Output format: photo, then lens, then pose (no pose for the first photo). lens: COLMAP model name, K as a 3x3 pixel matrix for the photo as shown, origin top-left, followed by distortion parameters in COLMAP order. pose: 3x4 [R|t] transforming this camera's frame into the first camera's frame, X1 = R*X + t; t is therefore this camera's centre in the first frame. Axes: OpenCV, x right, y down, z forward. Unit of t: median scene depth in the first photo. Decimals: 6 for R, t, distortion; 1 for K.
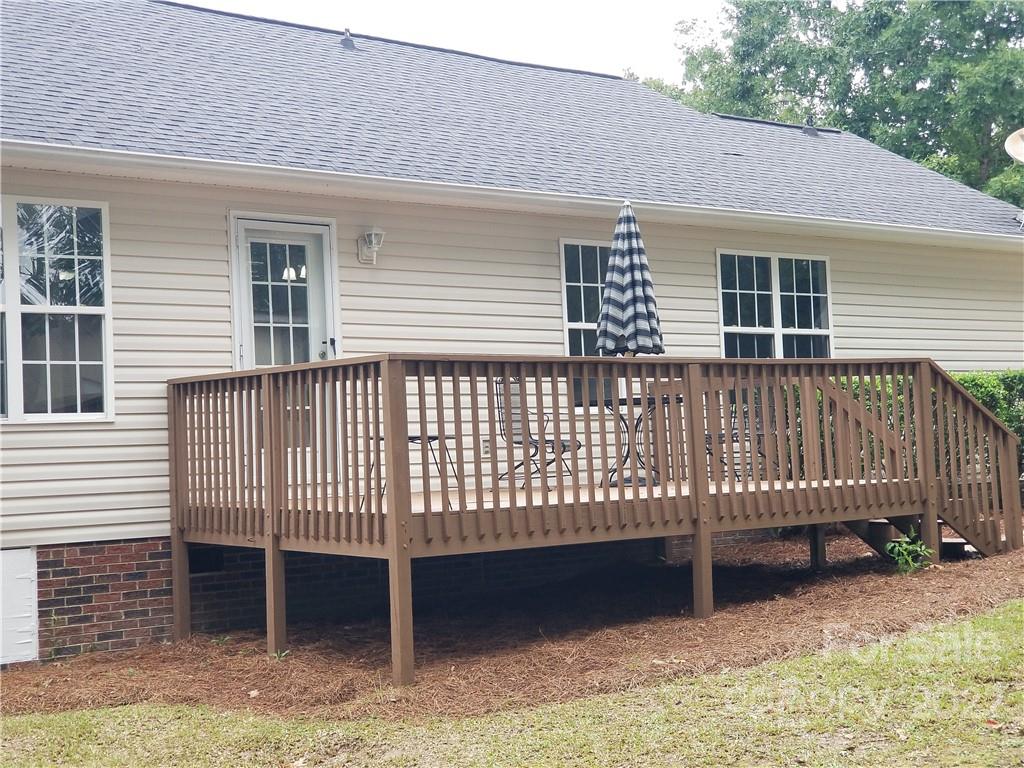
lens RADIAL K [[1492.8, 0, 512.0], [0, 1492.8, 384.0], [0, 0, 1]] dist [0.221100, -0.706125]
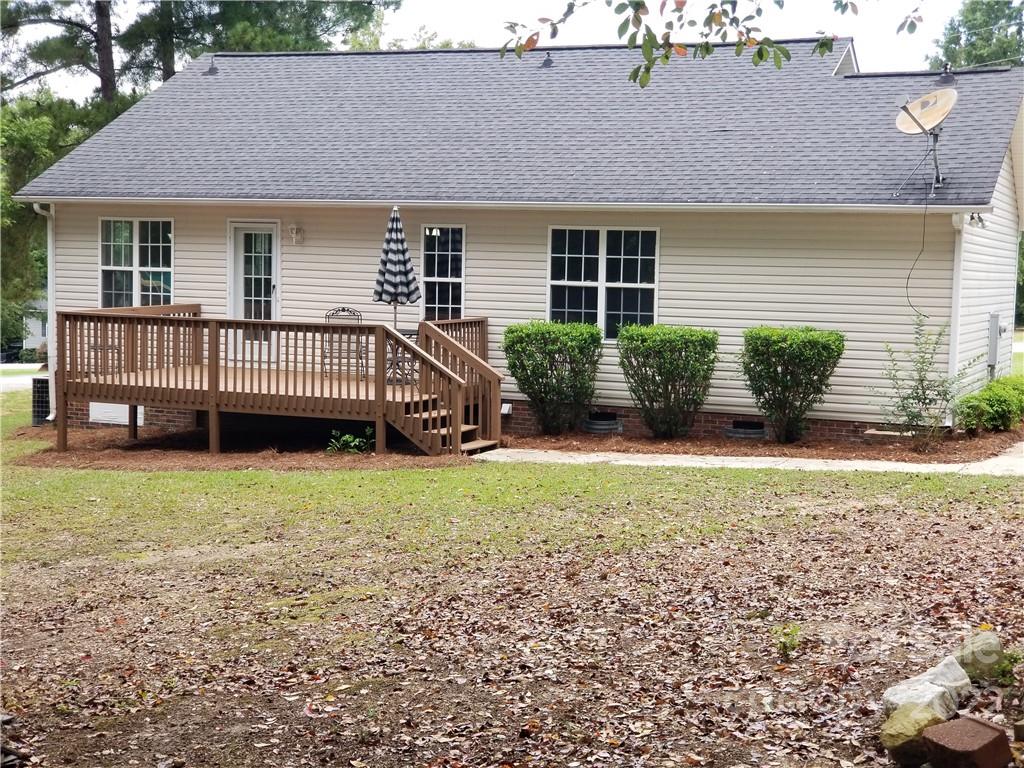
lens RADIAL K [[1492.8, 0, 512.0], [0, 1492.8, 384.0], [0, 0, 1]] dist [0.221100, -0.706125]
pose [[0.499710, 0.038944, -0.865317, 1.319571], [-0.057445, 0.998279, 0.011755, 0.043271], [0.864286, 0.043834, 0.501088, 0.266935]]
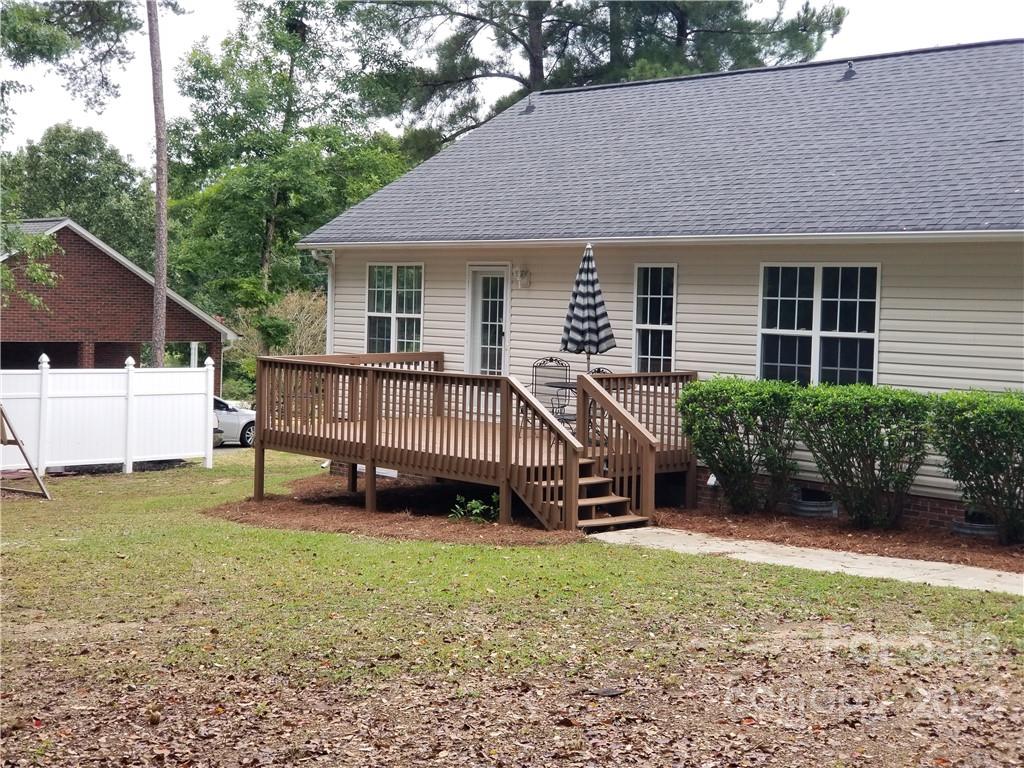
lens RADIAL K [[1492.8, 0, 512.0], [0, 1492.8, 384.0], [0, 0, 1]] dist [0.221100, -0.706125]
pose [[0.091971, 0.015989, -0.995633, 1.271494], [-0.084324, 0.996405, 0.008212, 0.011308], [0.992185, 0.083200, 0.092989, 0.691957]]
